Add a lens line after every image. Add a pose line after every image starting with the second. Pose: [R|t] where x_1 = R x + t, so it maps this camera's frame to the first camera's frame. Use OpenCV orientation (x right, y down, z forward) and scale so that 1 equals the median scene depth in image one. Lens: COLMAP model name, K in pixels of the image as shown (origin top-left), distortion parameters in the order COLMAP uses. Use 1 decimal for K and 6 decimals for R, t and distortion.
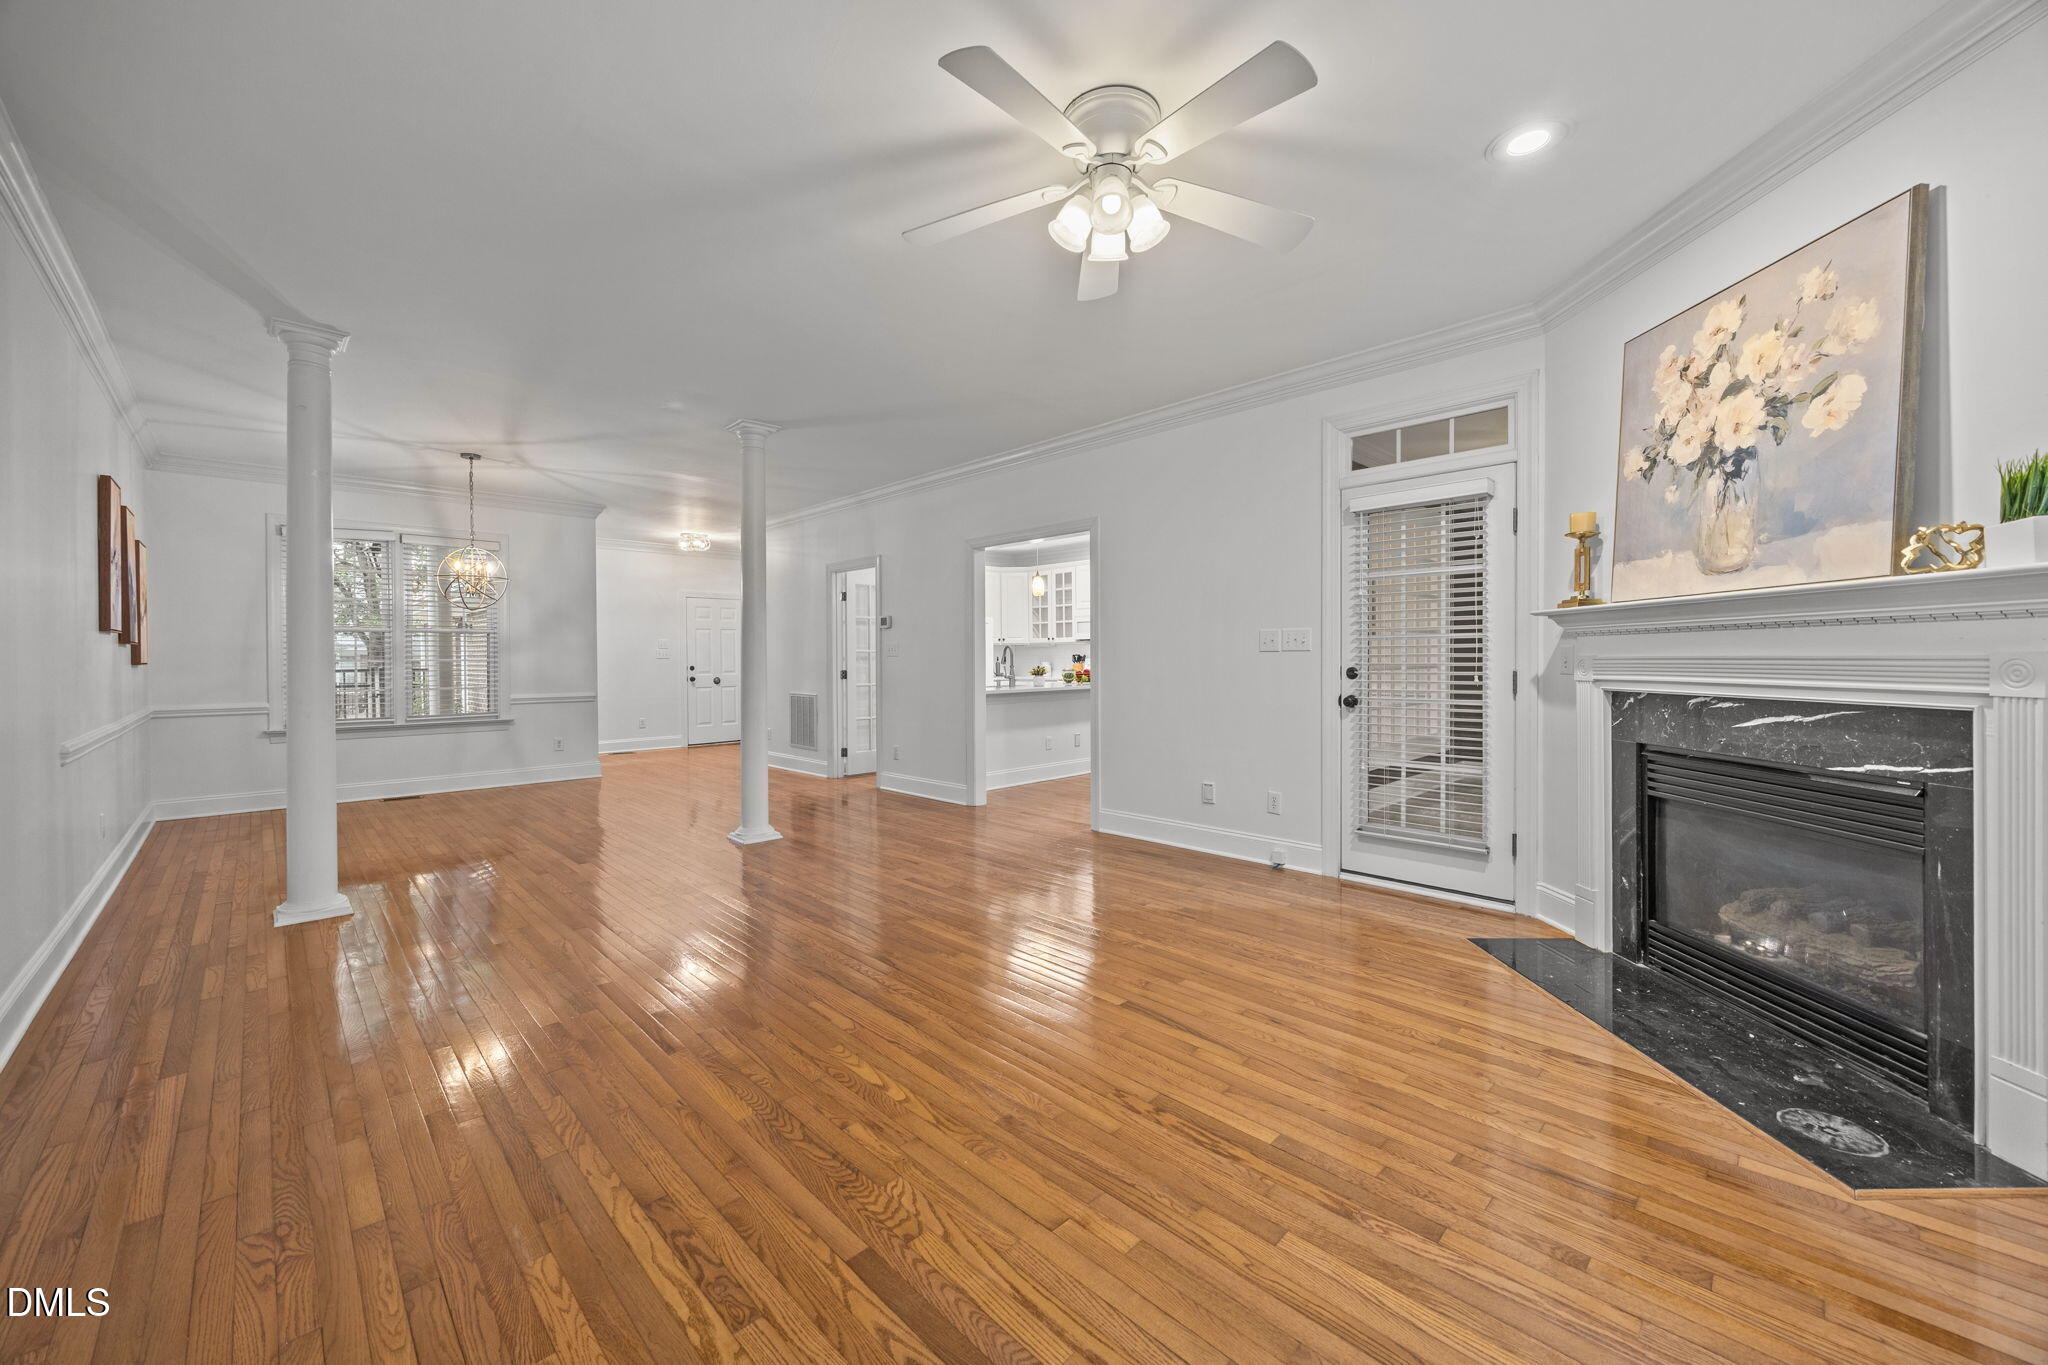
lens RADIAL K [[795.0, 0, 1028.2], [0, 795.0, 665.6], [0, 0, 1]] dist [-0.001288, -0.000055]
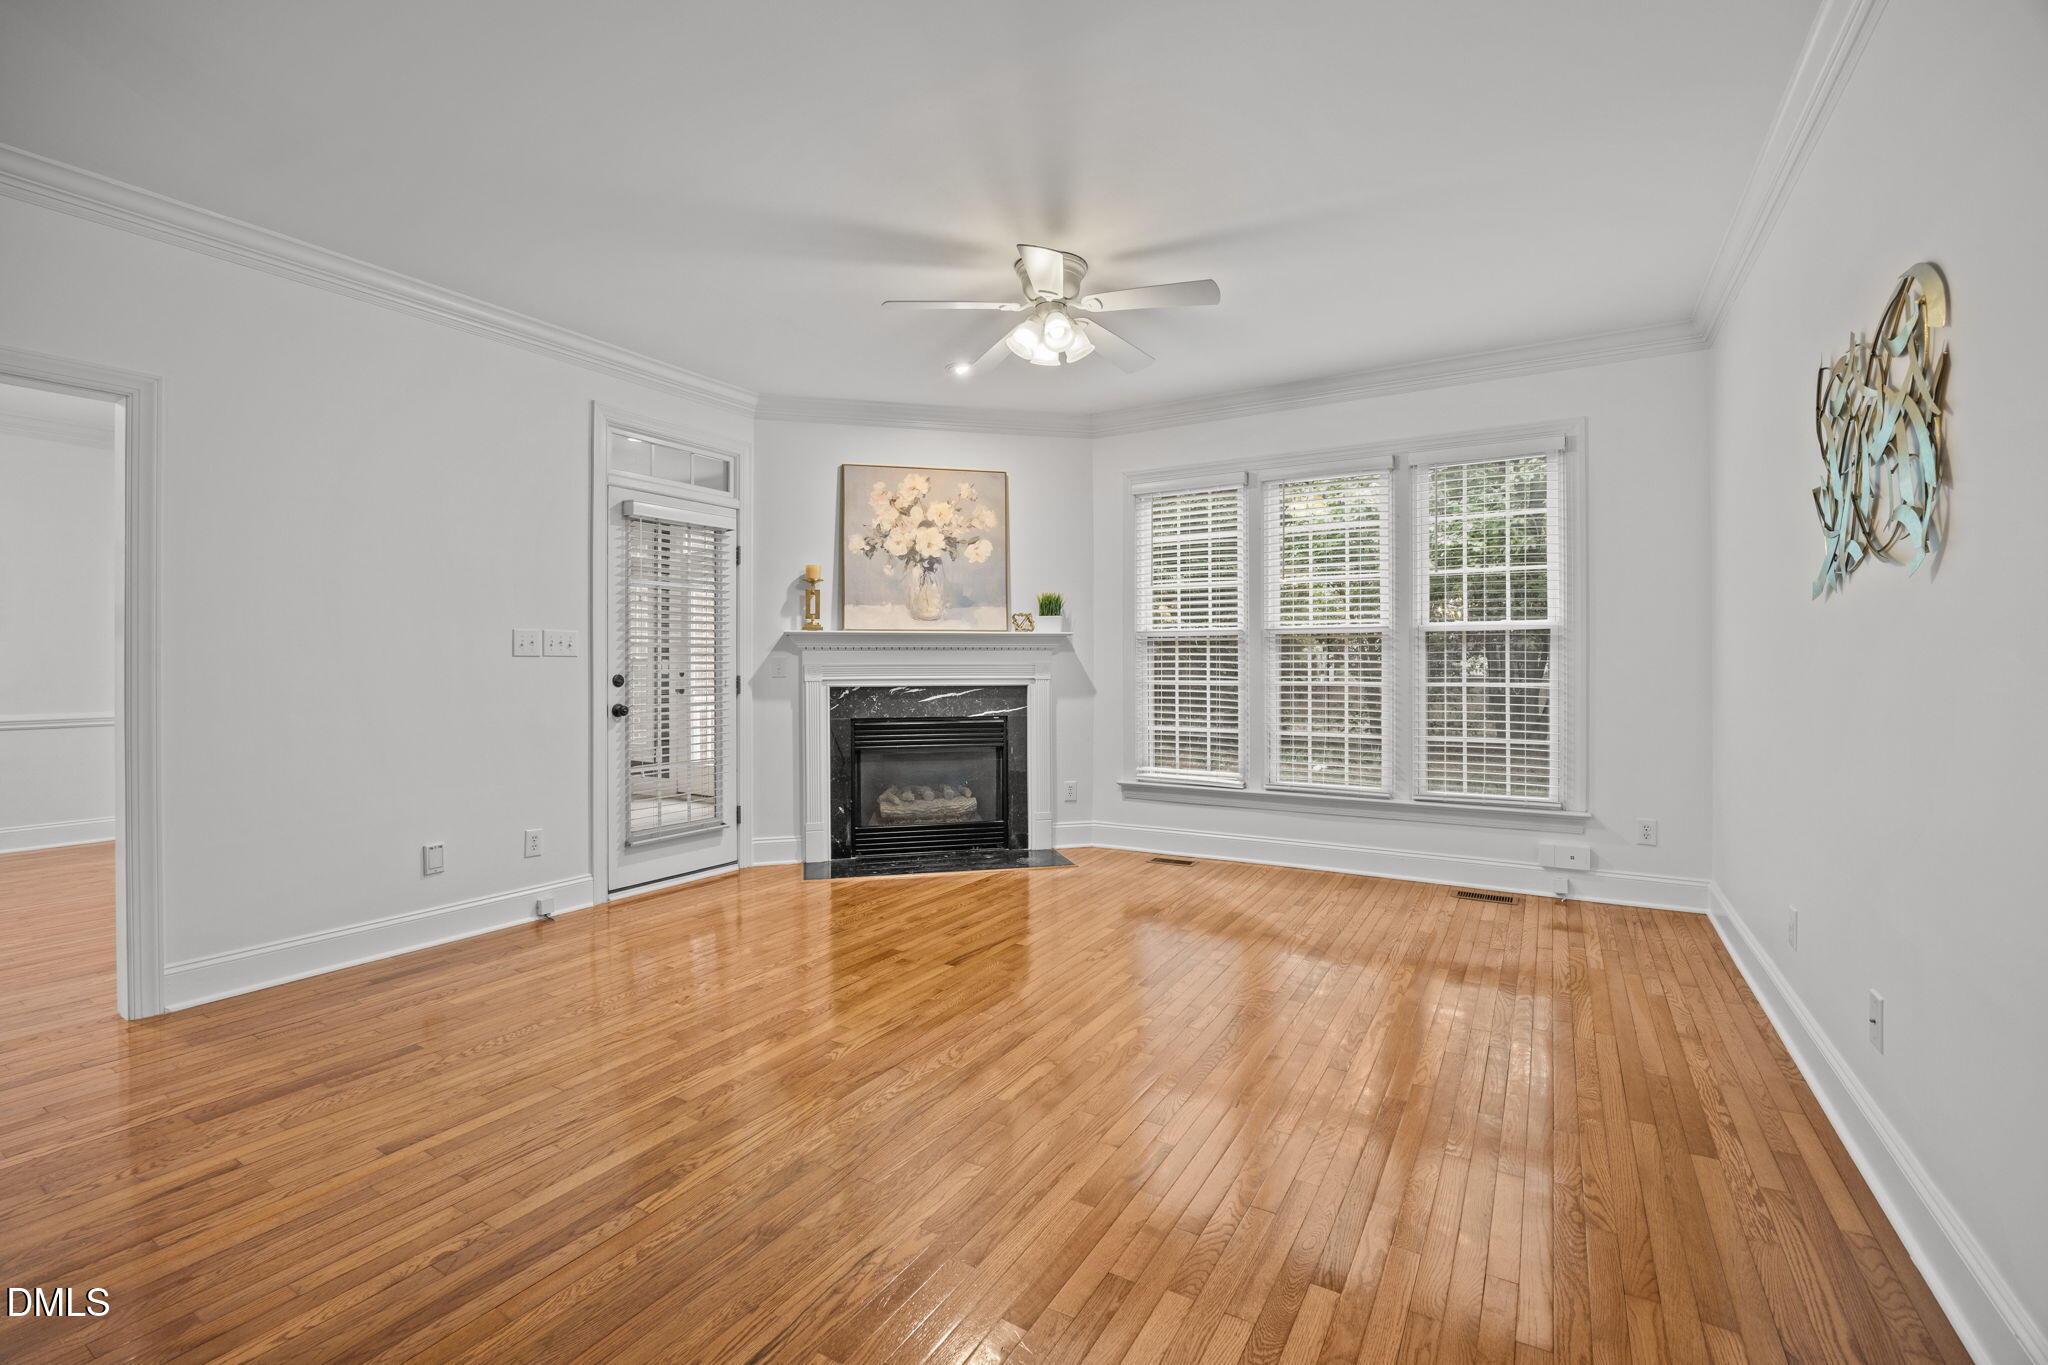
lens RADIAL K [[906.1, 0, 1029.2], [0, 906.1, 668.4], [0, 0, 1]] dist [-0.011305, -0.000568]
pose [[-0.269048, 0.003179, 0.963122, -1.214991], [0.013211, 0.999913, 0.000389, 0.000760], [-0.963036, 0.012828, -0.269066, 1.290313]]
